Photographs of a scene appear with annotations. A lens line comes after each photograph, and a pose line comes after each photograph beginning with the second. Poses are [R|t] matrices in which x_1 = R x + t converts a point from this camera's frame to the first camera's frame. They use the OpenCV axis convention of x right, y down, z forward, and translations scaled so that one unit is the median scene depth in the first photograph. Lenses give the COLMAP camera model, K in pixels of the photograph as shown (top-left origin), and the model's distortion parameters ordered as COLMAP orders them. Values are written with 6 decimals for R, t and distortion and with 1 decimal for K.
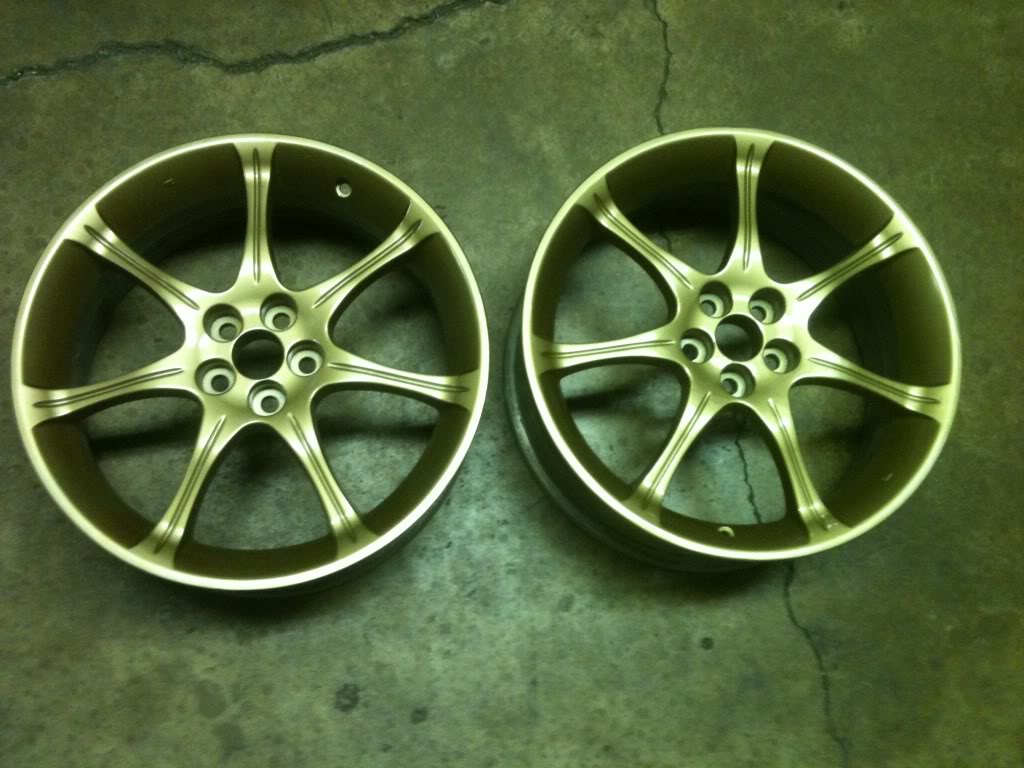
lens RADIAL K [[1040.0, 0, 512.0], [0, 1040.0, 384.0], [0, 0, 1]] dist [0.102514, -0.354255]
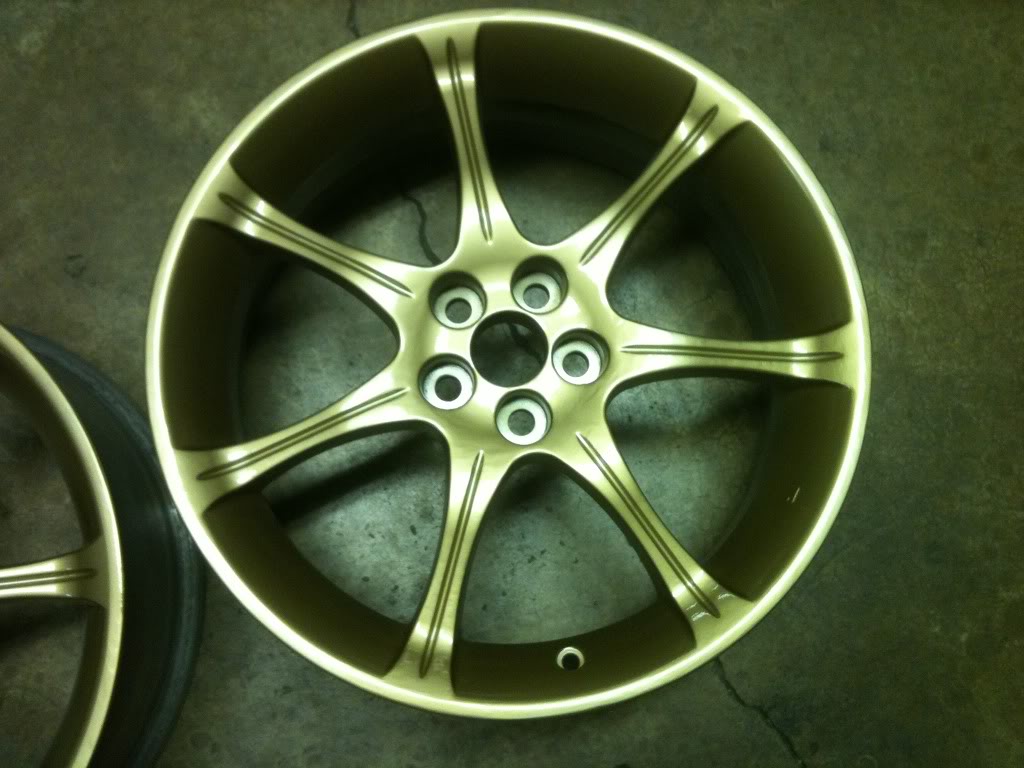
lens RADIAL K [[1065.6, 0, 505.1], [0, 1065.6, 376.9], [0, 0, 1]] dist [0.117441, -0.339372]
pose [[0.955820, -0.293145, -0.021788, 0.210152], [0.293952, 0.953359, 0.068551, -0.068300], [0.000676, -0.071927, 0.997410, 0.334108]]
